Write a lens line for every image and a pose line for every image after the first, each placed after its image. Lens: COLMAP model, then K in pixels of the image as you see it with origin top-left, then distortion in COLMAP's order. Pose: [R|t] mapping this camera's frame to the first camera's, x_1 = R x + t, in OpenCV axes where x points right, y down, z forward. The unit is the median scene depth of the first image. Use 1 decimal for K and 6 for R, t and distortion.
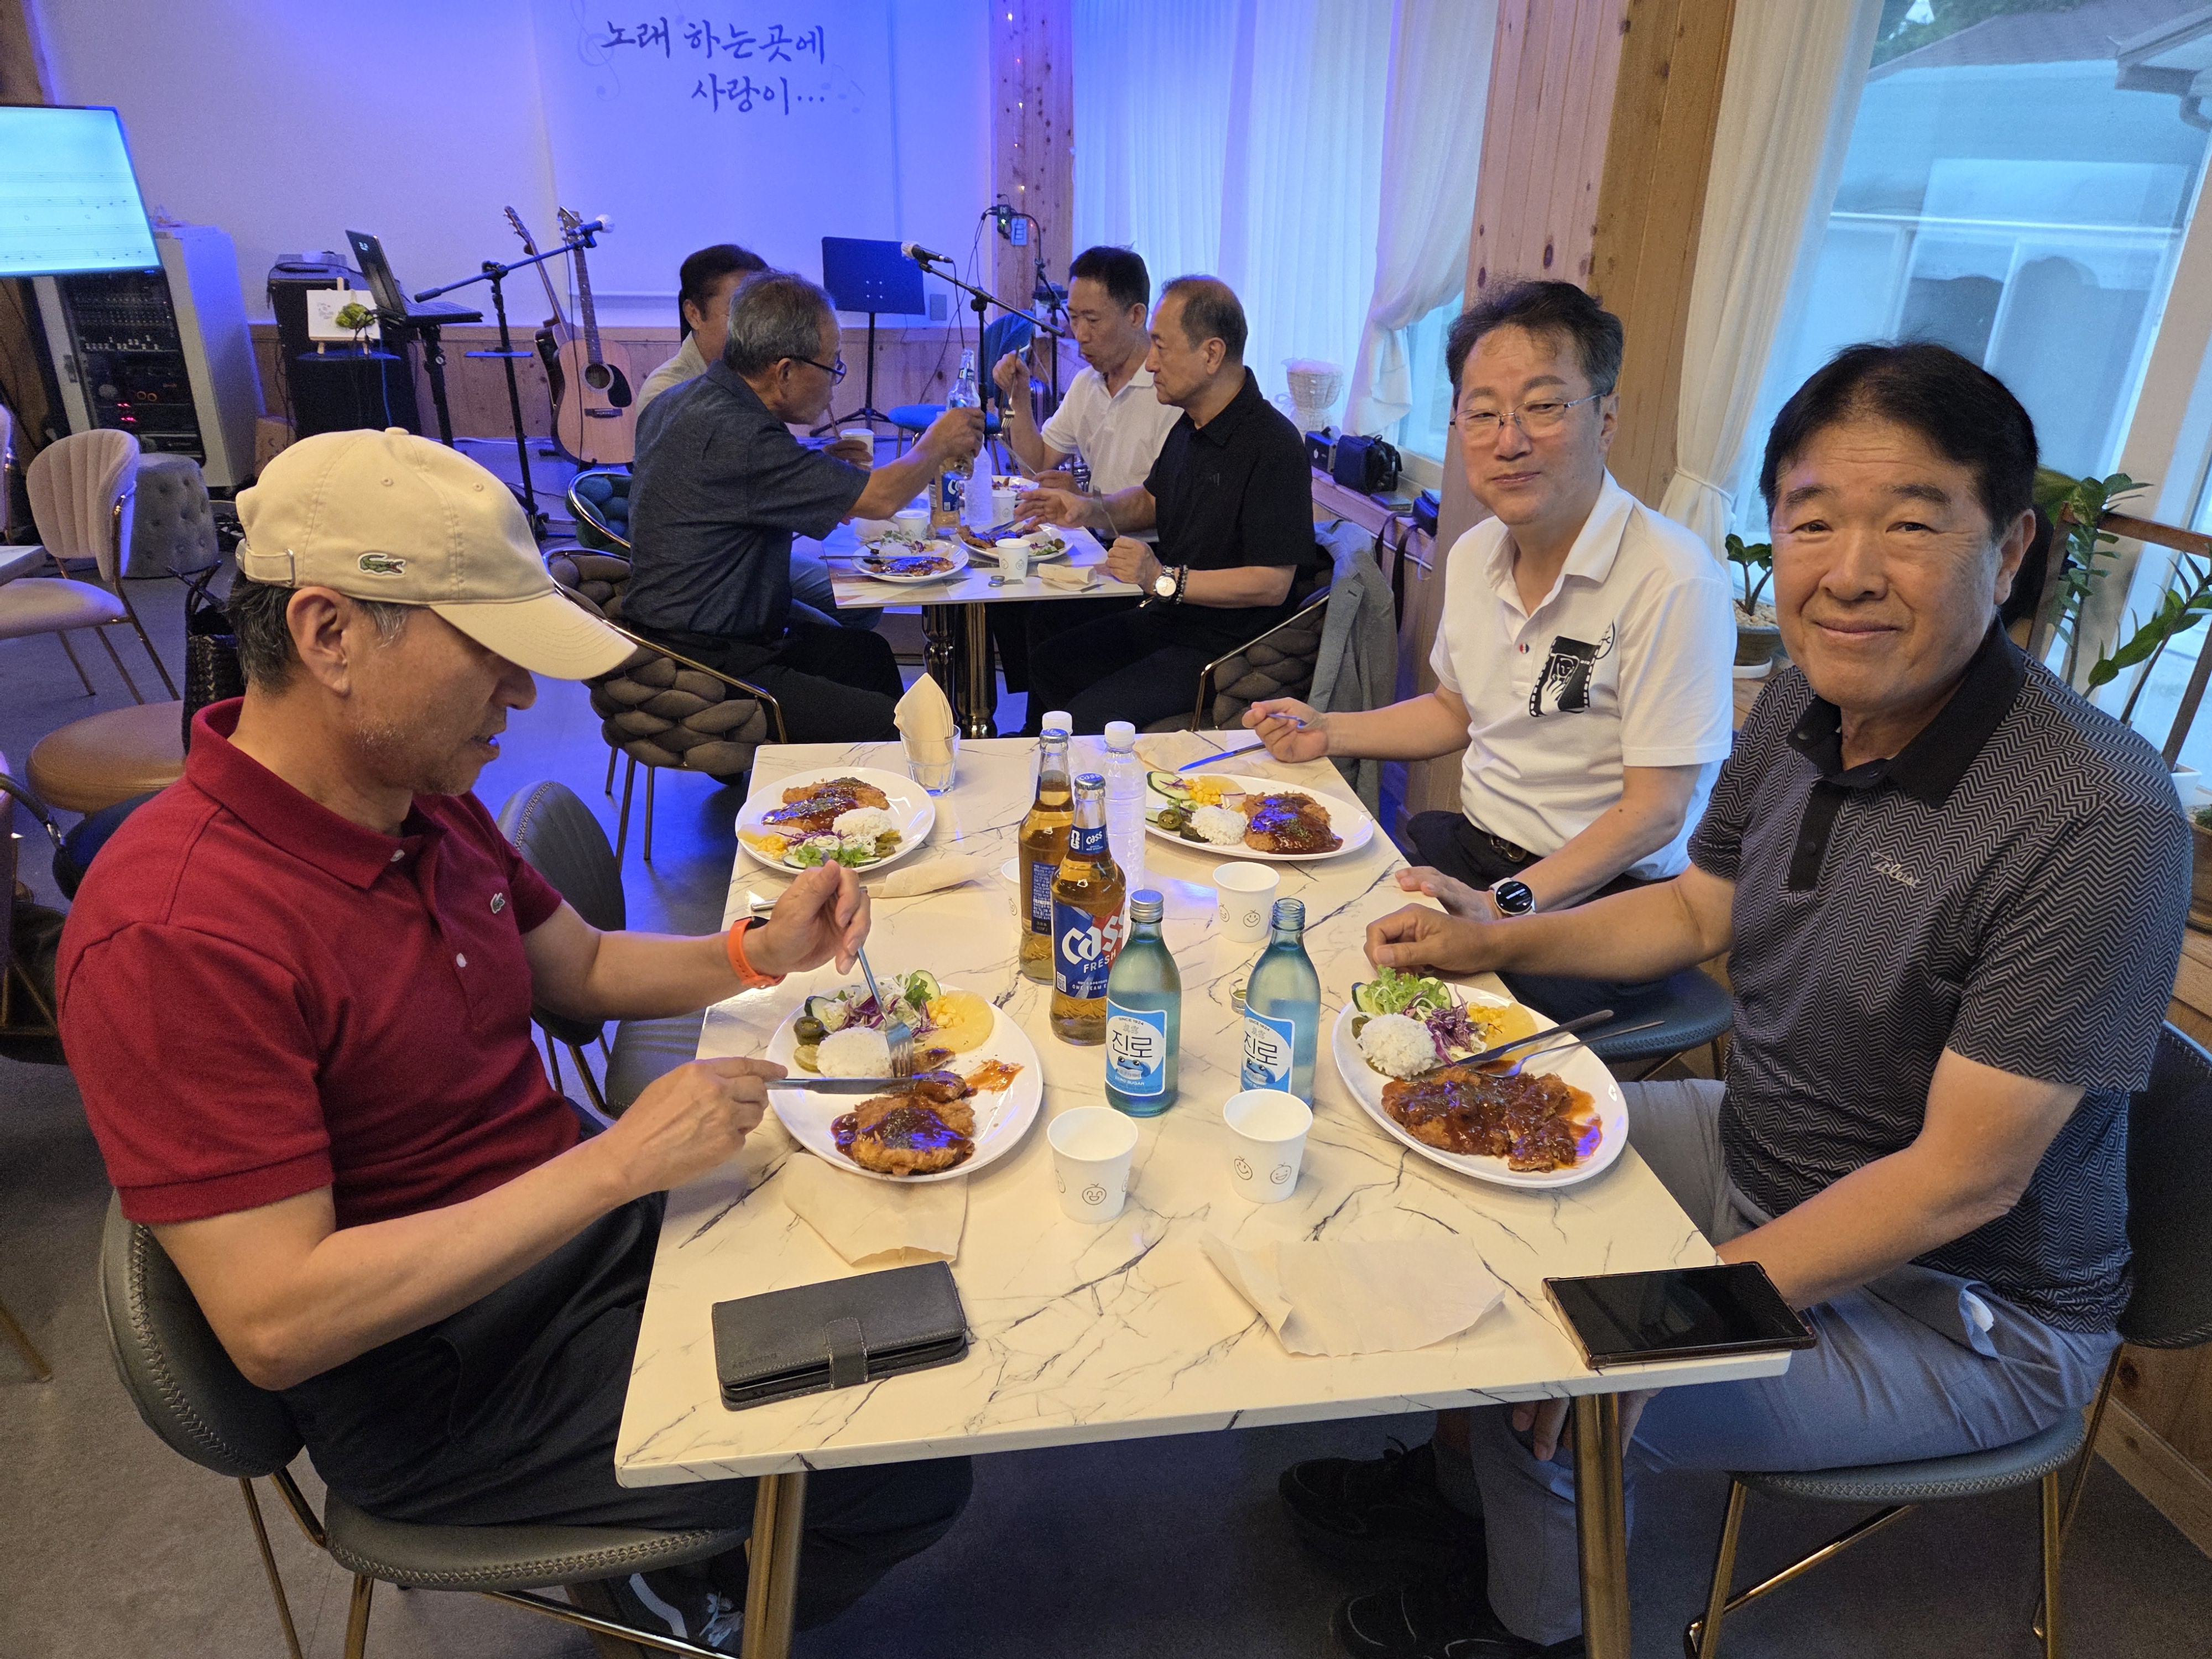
lens RADIAL K [[1456.9, 0, 1106.0], [0, 1456.9, 829.5], [0, 0, 1]] dist [0.002377, 0.000937]
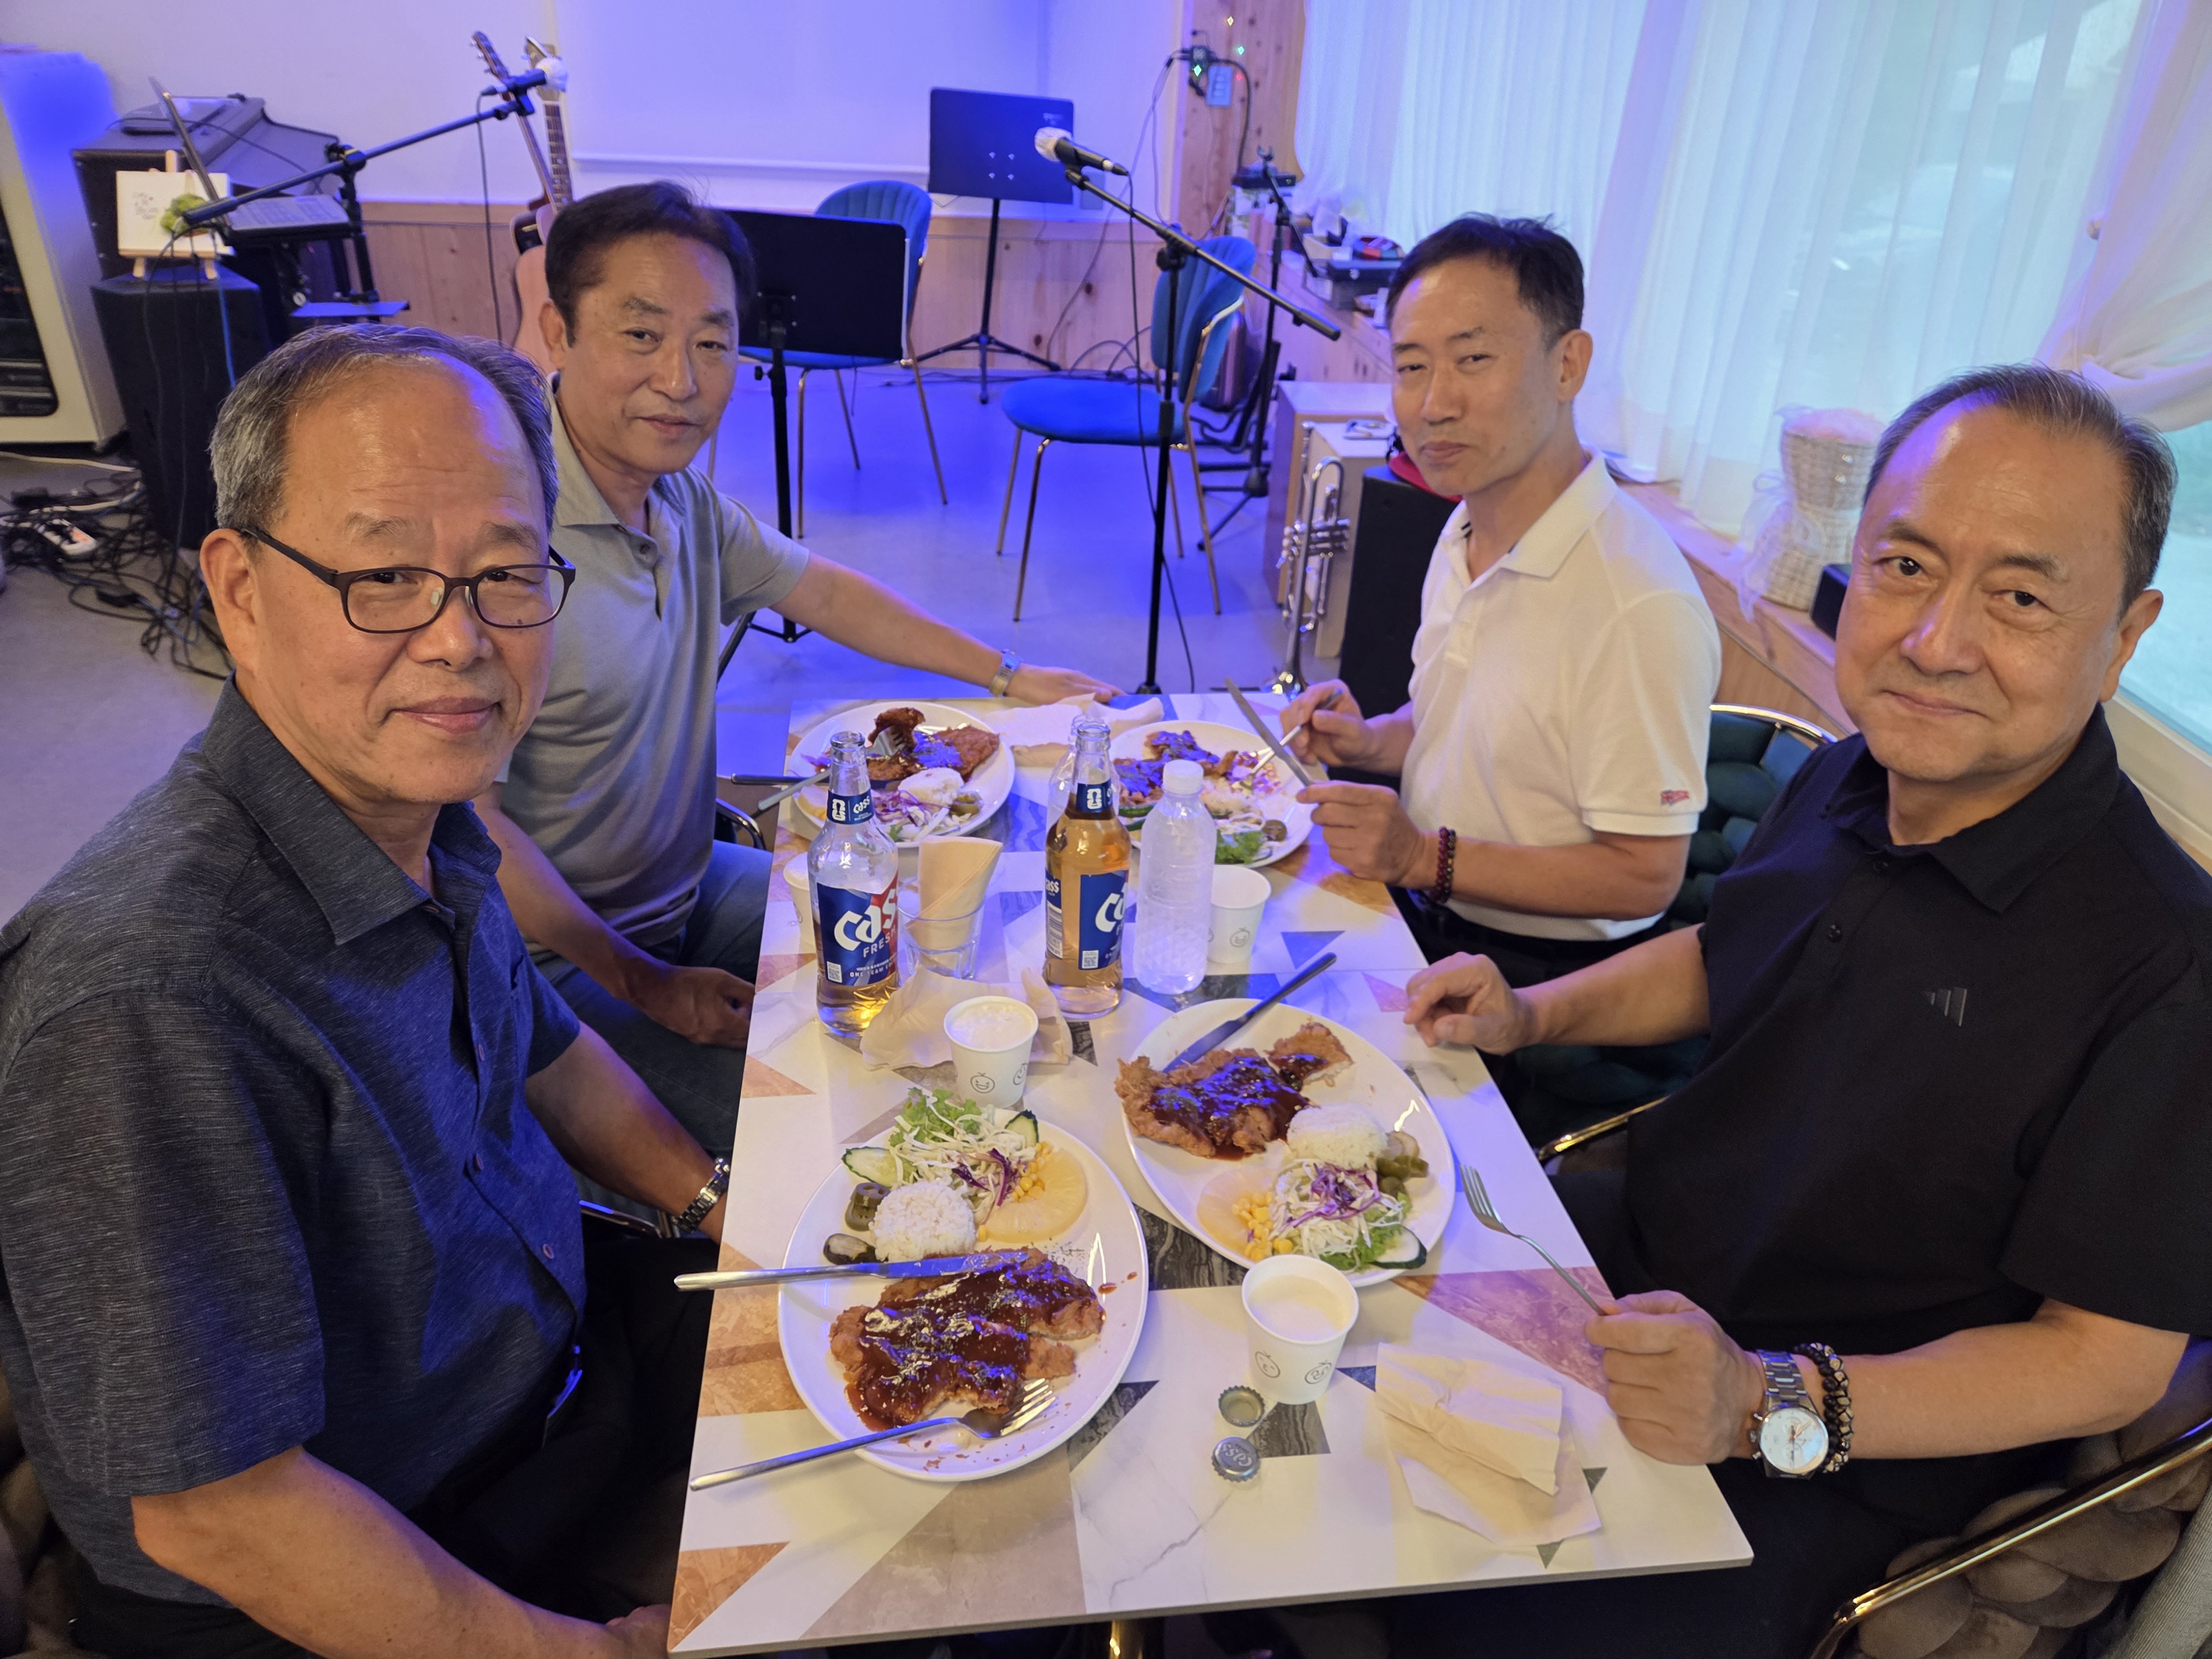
lens RADIAL K [[1569.9, 0, 1079.2], [0, 1569.9, 827.5], [0, 0, 1]] dist [-0.096439, 0.126711]
pose [[0.994867, 0.069362, -0.073676, -0.050768], [-0.063176, 0.994528, 0.083208, -0.129517], [0.079044, -0.078126, 0.993805, 0.266205]]
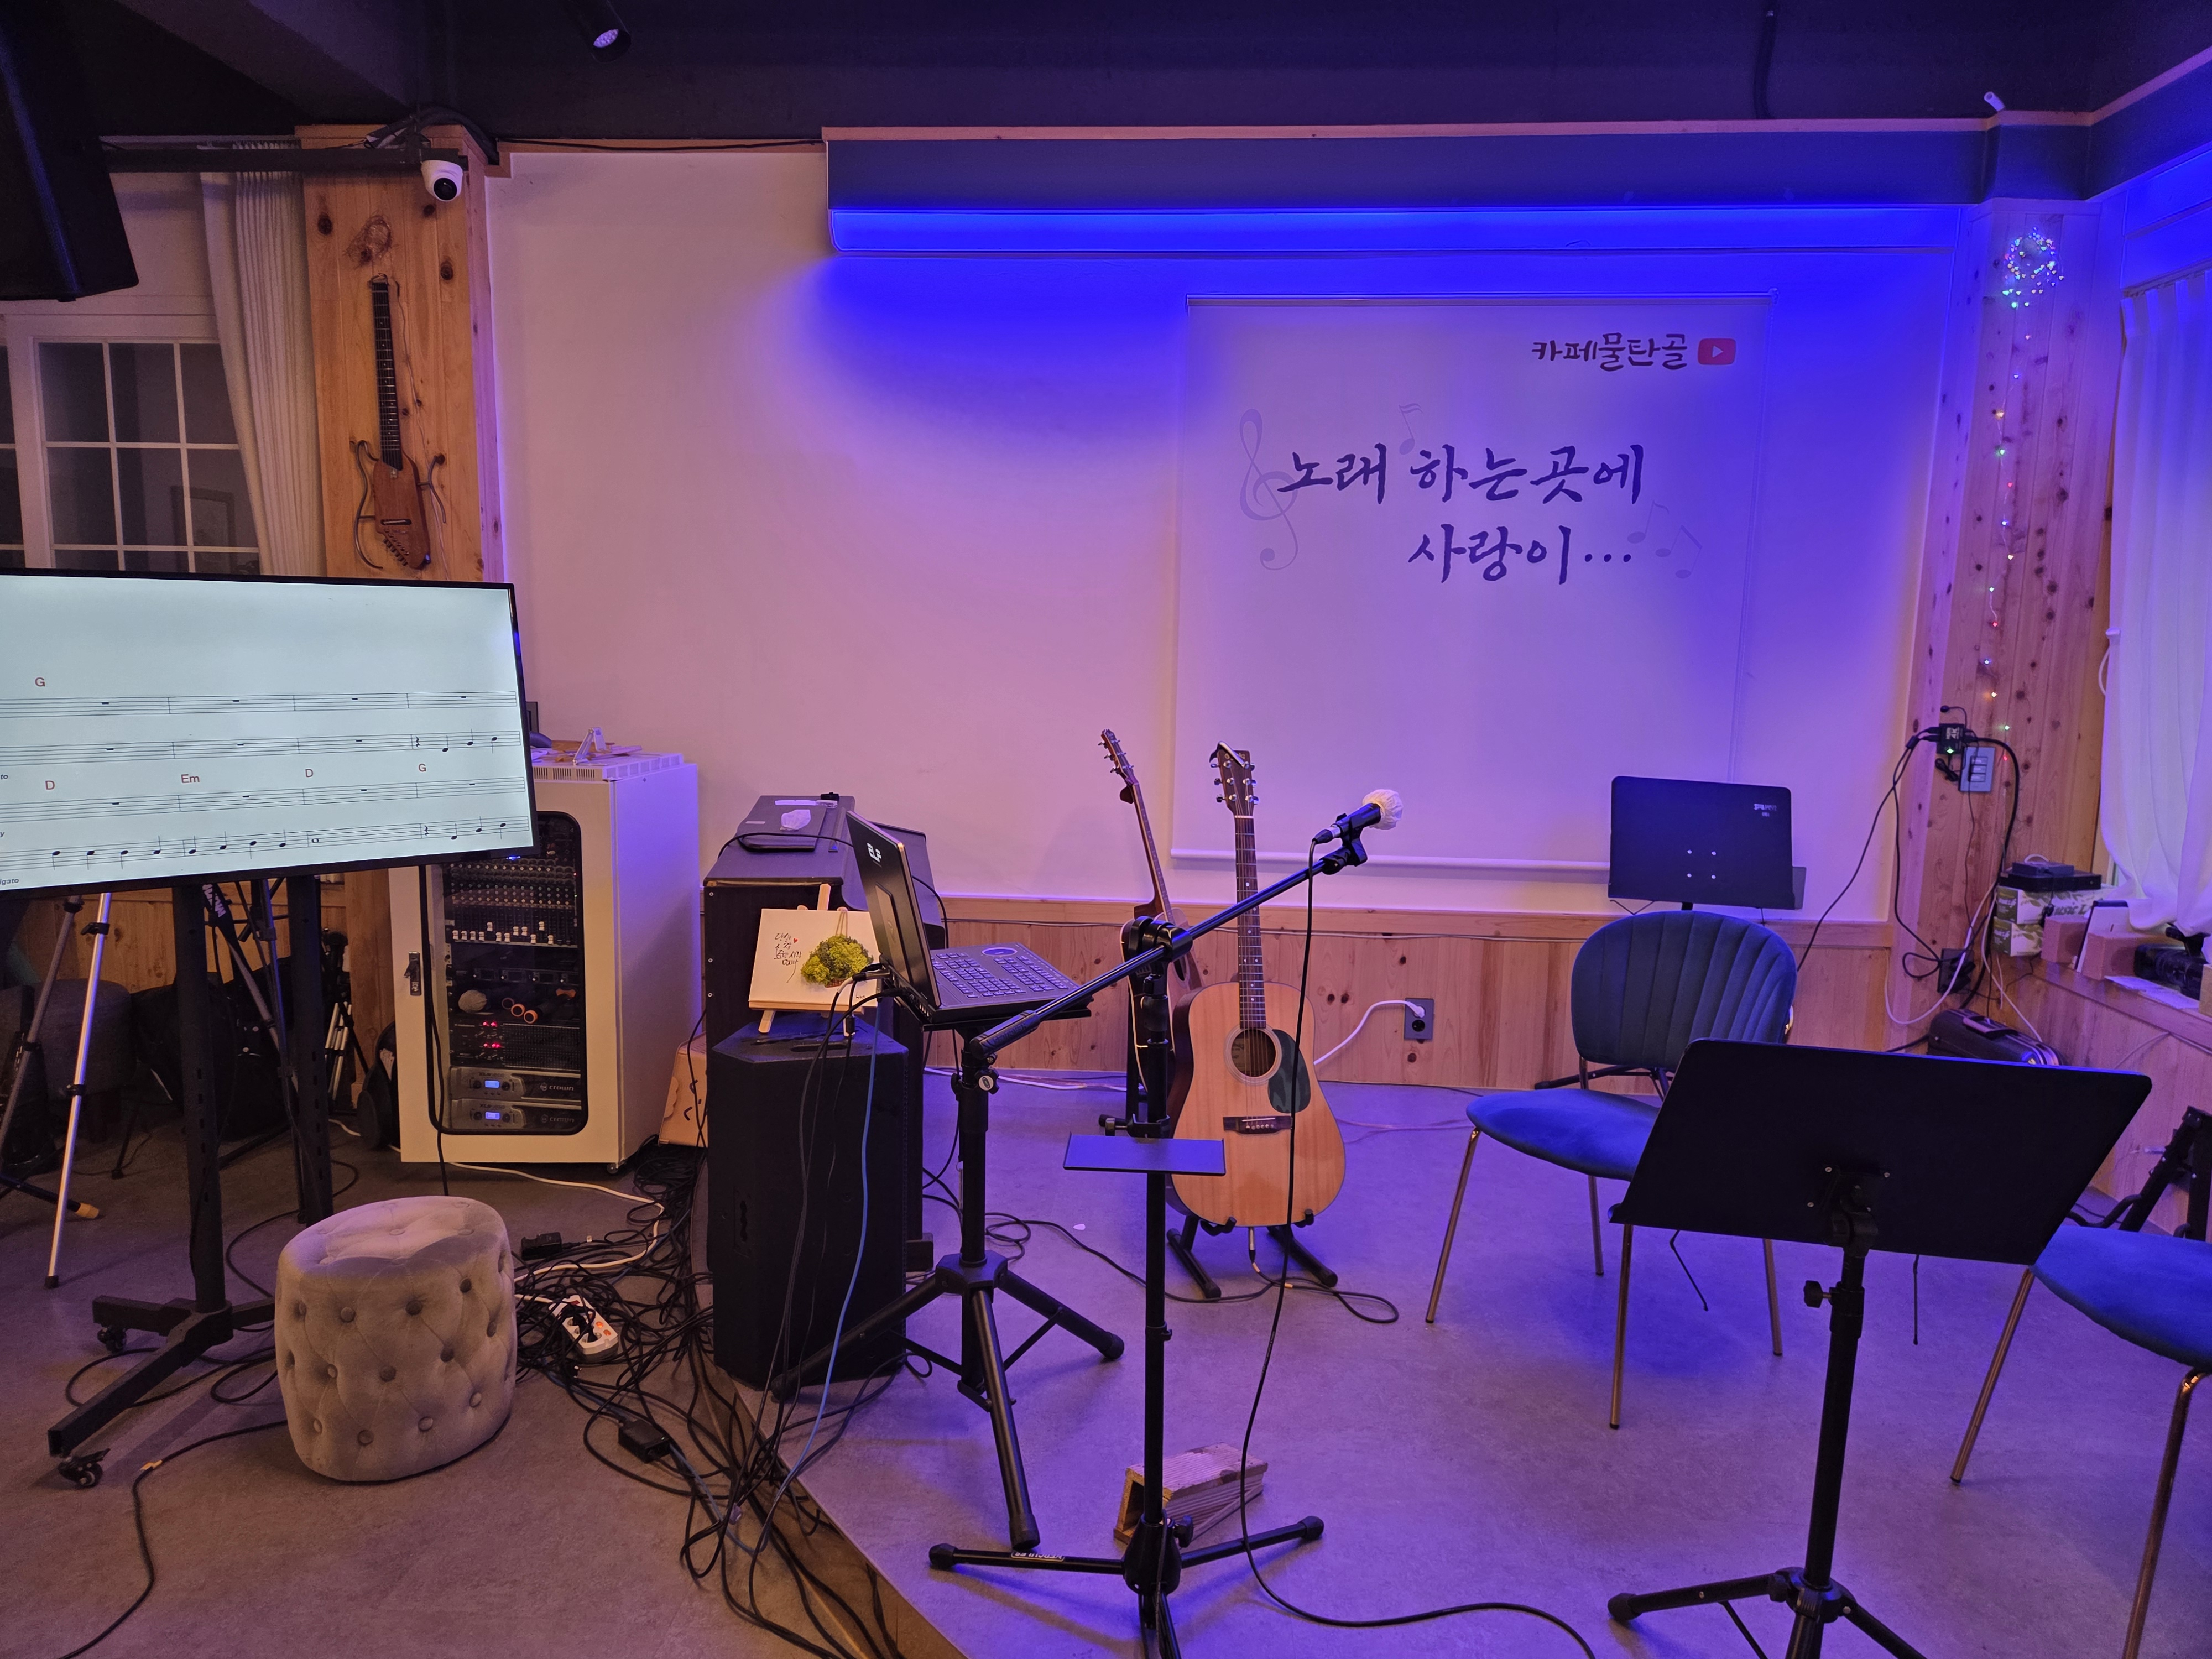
lens RADIAL K [[1579.8, 0, 1106.0], [0, 1579.8, 829.5], [0, 0, 1]] dist [0.132455, -0.222168]
pose [[0.953132, 0.029714, -0.301093, -0.201663], [-0.118505, 0.952318, -0.281153, -0.193131], [0.278382, 0.303657, 0.911206, 0.392567]]
